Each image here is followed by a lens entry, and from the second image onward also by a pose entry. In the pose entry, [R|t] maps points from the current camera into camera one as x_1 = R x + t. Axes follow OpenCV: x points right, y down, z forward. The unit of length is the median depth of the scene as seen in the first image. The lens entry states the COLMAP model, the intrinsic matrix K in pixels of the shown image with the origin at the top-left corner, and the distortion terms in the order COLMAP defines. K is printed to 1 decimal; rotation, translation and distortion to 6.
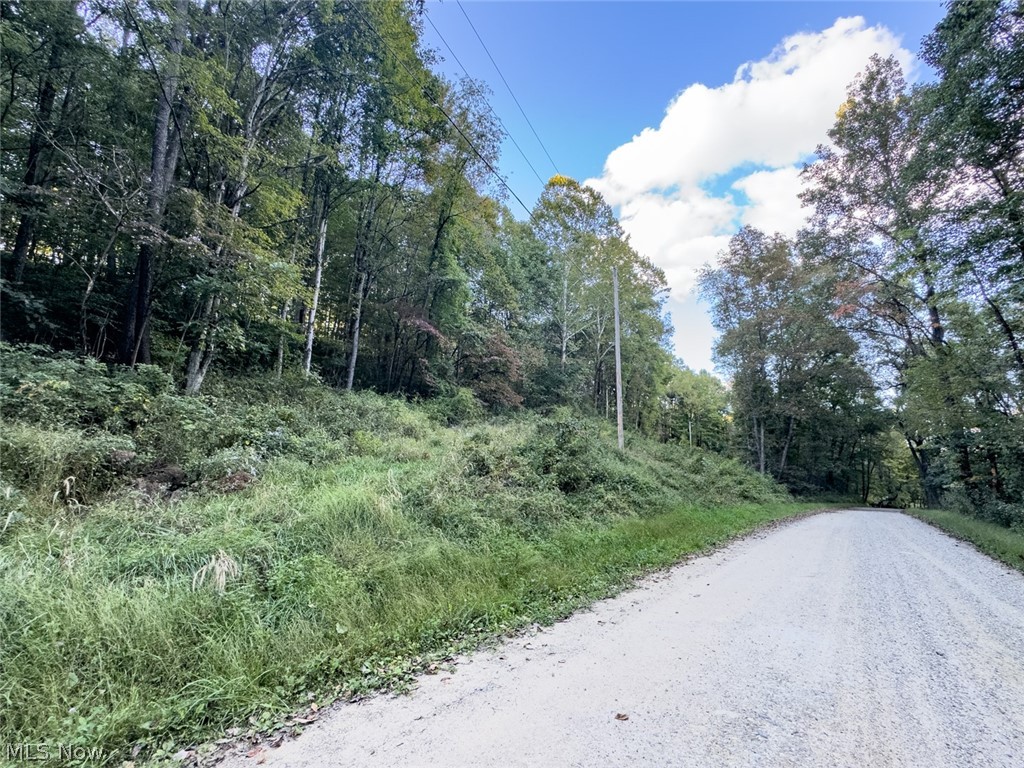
lens RADIAL K [[464.4, 0, 512.0], [0, 464.4, 384.0], [0, 0, 1]] dist [0.000646, -0.000191]
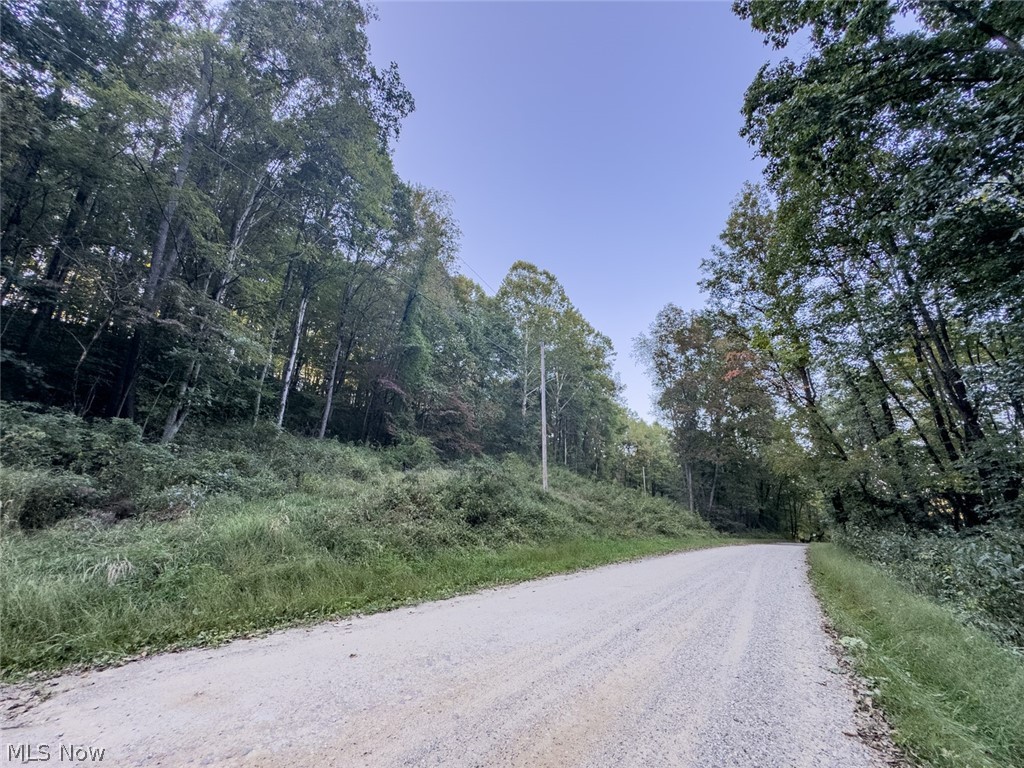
lens RADIAL K [[410.2, 0, 512.0], [0, 410.2, 384.0], [0, 0, 1]] dist [-0.002584, 0.000001]
pose [[0.999259, 0.007423, 0.037759, 0.084630], [-0.002866, 0.992848, -0.119353, -0.001730], [-0.038375, 0.119156, 0.992134, -0.054939]]
